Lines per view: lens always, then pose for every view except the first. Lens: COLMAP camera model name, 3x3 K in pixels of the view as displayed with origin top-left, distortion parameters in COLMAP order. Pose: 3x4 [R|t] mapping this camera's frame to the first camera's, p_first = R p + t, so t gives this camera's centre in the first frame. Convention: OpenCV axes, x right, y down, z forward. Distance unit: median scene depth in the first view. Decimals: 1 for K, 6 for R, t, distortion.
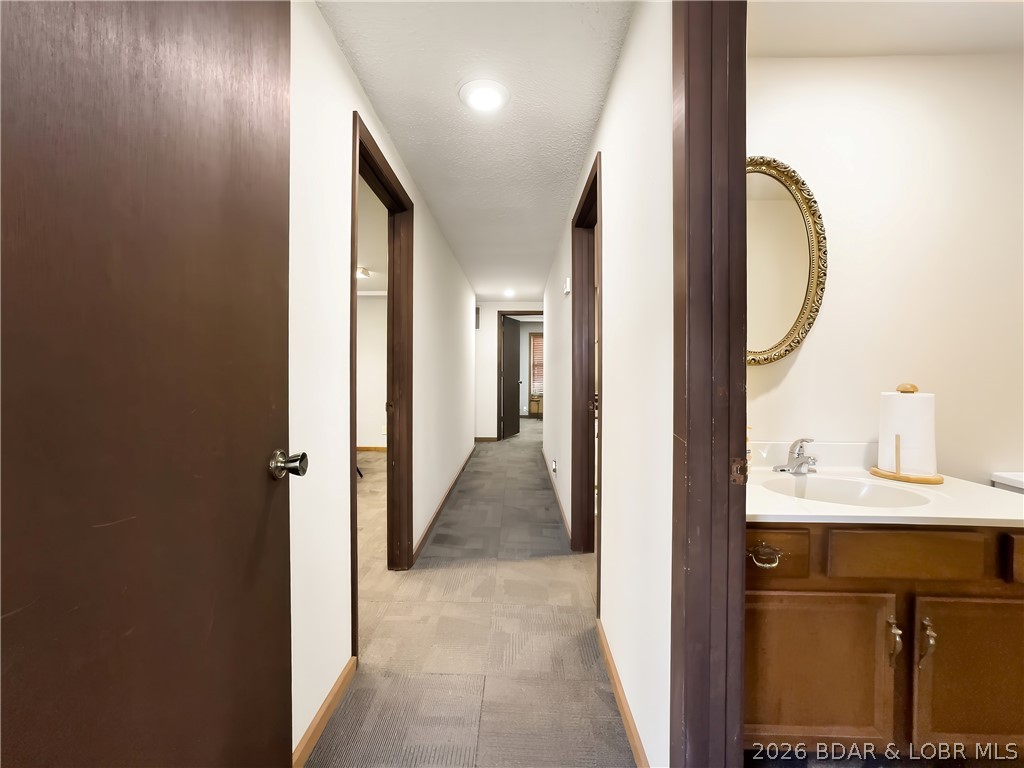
lens RADIAL K [[419.1, 0, 508.3], [0, 419.1, 378.9], [0, 0, 1]] dist [-0.016533, 0.004811]
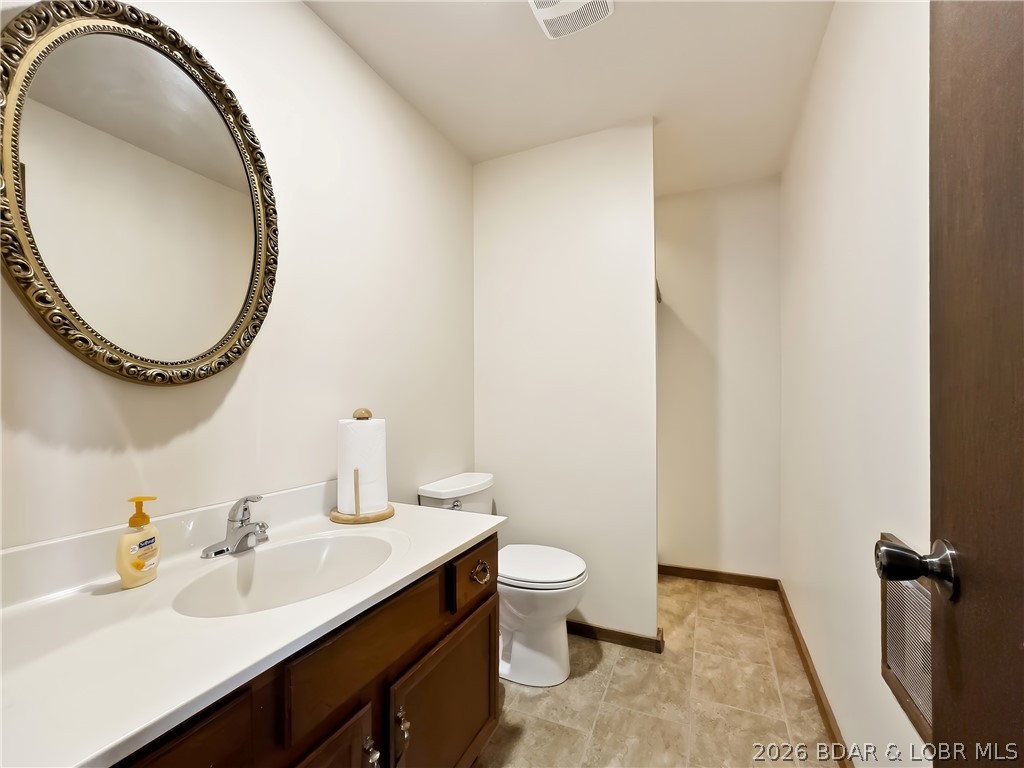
lens RADIAL K [[419.1, 0, 515.8], [0, 419.1, 394.9], [0, 0, 1]] dist [-0.016533, 0.004811]
pose [[0.397663, 0.000182, 0.917531, 0.263101], [0.019584, 0.999770, -0.008686, -0.005487], [-0.917322, 0.021423, 0.397568, 0.332445]]
